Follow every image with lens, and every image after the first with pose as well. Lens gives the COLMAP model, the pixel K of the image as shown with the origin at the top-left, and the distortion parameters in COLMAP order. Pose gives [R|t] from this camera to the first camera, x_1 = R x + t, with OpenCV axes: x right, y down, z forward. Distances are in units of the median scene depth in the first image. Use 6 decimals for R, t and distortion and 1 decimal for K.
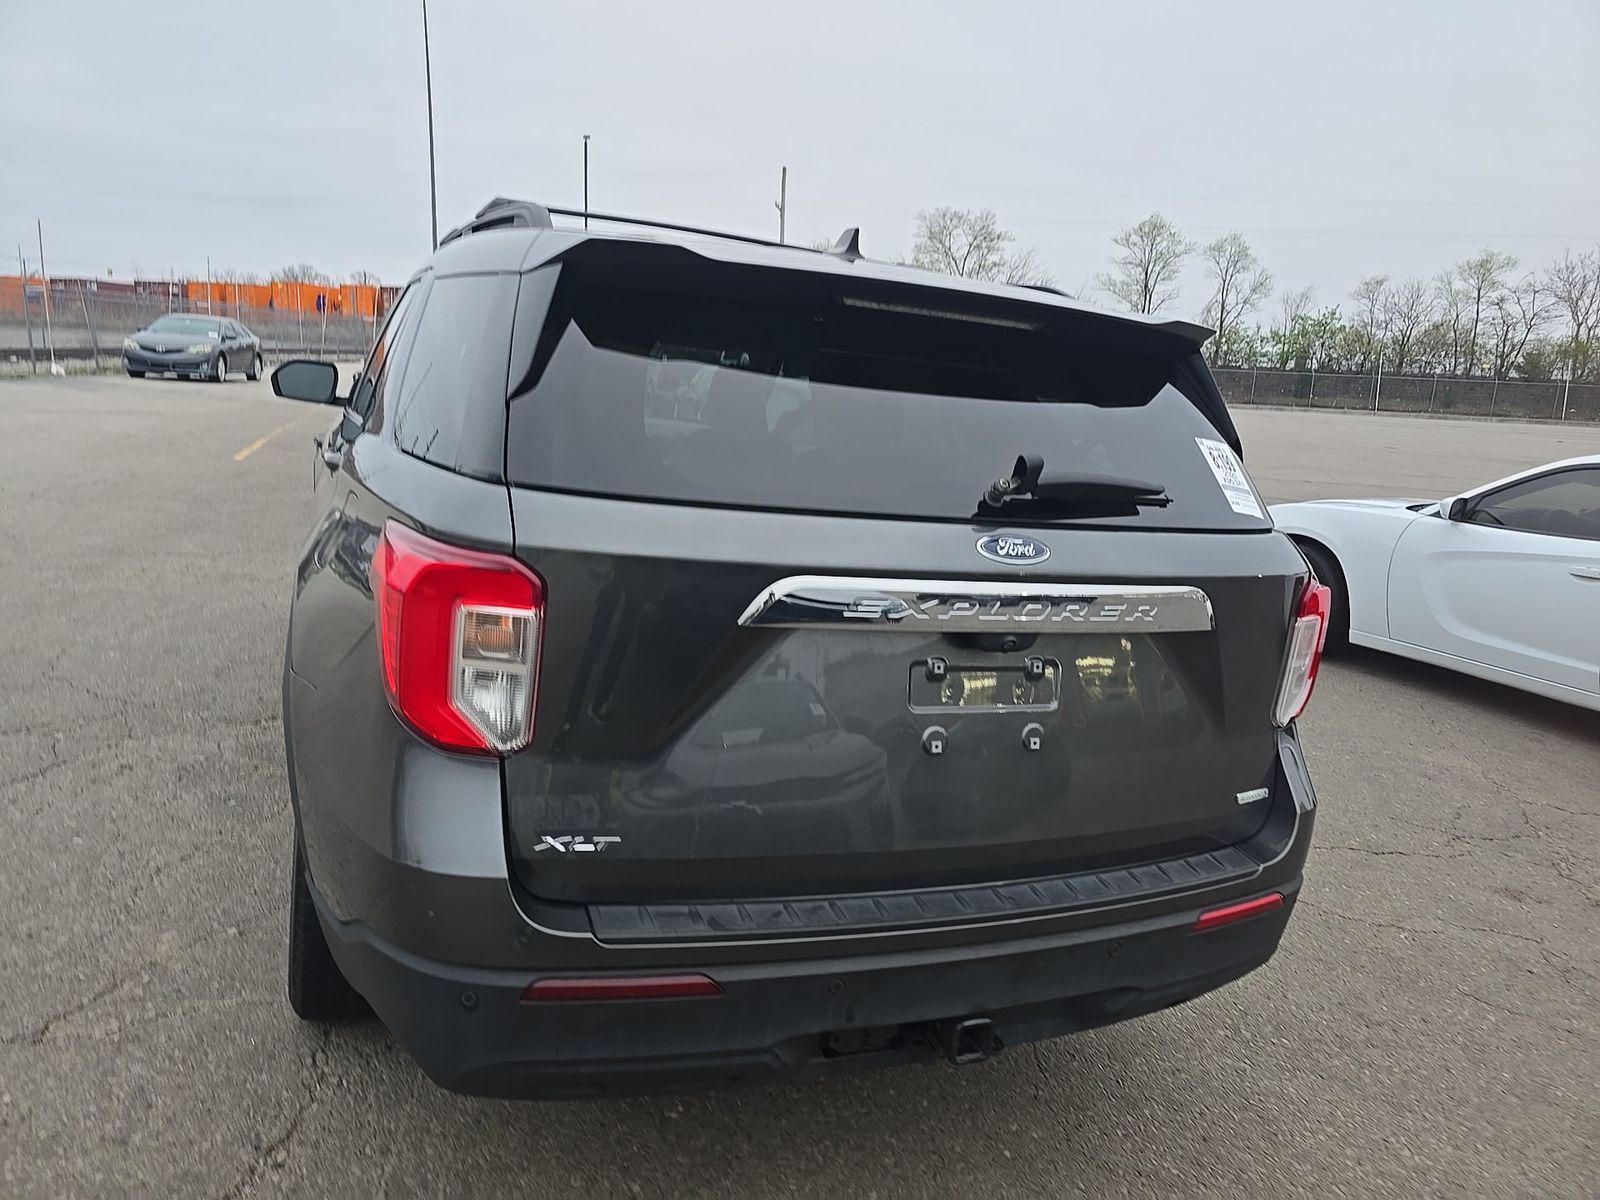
lens RADIAL K [[1055.4, 0, 801.2], [0, 1055.4, 599.8], [0, 0, 1]] dist [0.054993, -0.044151]
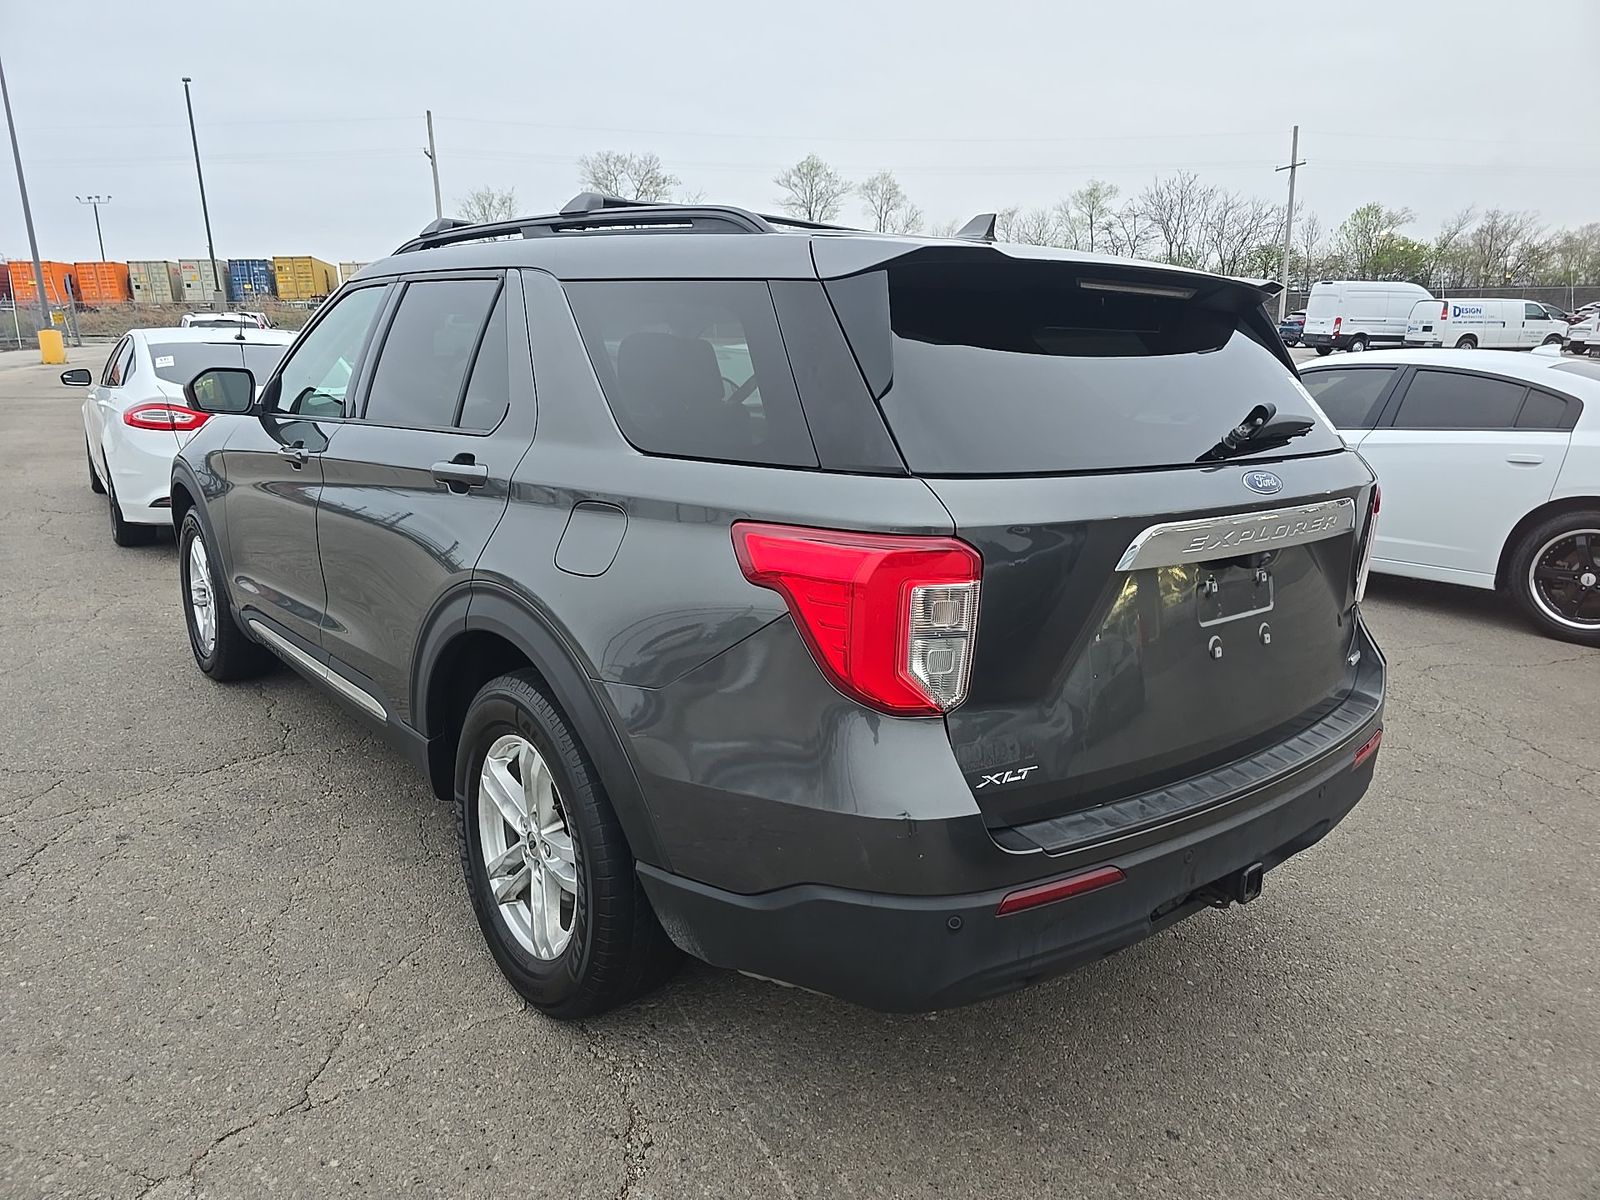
lens RADIAL K [[1055.4, 0, 804.0], [0, 1055.4, 601.0], [0, 0, 1]] dist [0.054993, -0.044151]
pose [[0.953736, -0.139473, 0.266337, -0.689333], [0.126882, 0.989851, 0.064001, -0.061807], [-0.272560, -0.027246, 0.961753, -0.047471]]
